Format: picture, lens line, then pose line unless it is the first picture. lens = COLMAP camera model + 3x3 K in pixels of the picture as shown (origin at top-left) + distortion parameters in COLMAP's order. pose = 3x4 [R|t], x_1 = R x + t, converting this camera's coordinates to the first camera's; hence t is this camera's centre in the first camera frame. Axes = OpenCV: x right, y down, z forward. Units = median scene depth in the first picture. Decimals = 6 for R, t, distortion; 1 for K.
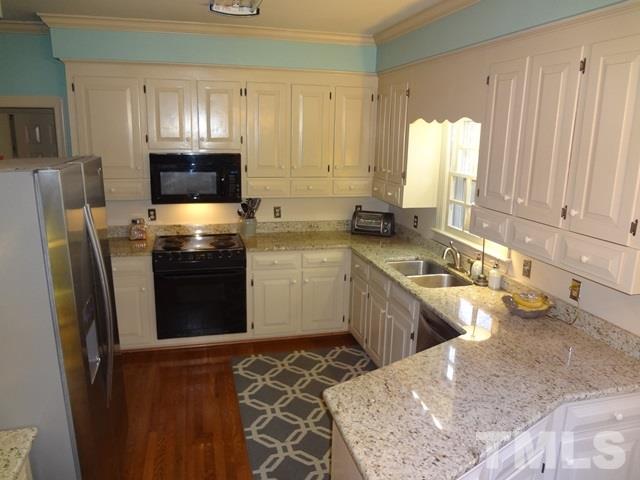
lens RADIAL K [[476.4, 0, 318.0], [0, 476.4, 240.2], [0, 0, 1]] dist [-0.059249, 0.024827]
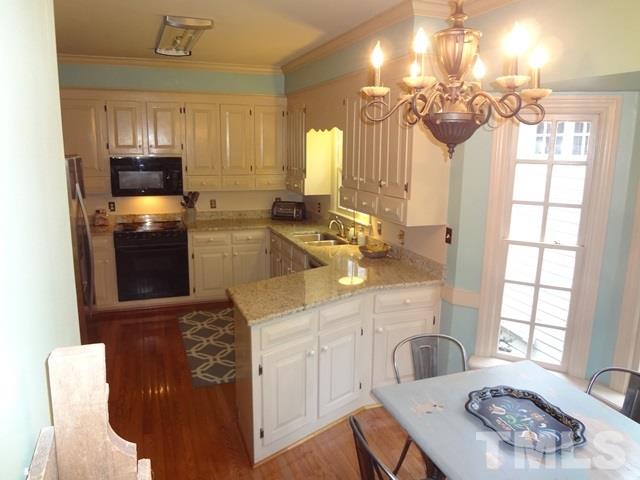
lens RADIAL K [[476.4, 0, 320.4], [0, 476.4, 241.8], [0, 0, 1]] dist [-0.059249, 0.024827]
pose [[0.994659, -0.028351, 0.099244, 0.081230], [0.030886, 0.999232, -0.024101, 0.093904], [-0.098485, 0.027038, 0.994771, -0.326949]]
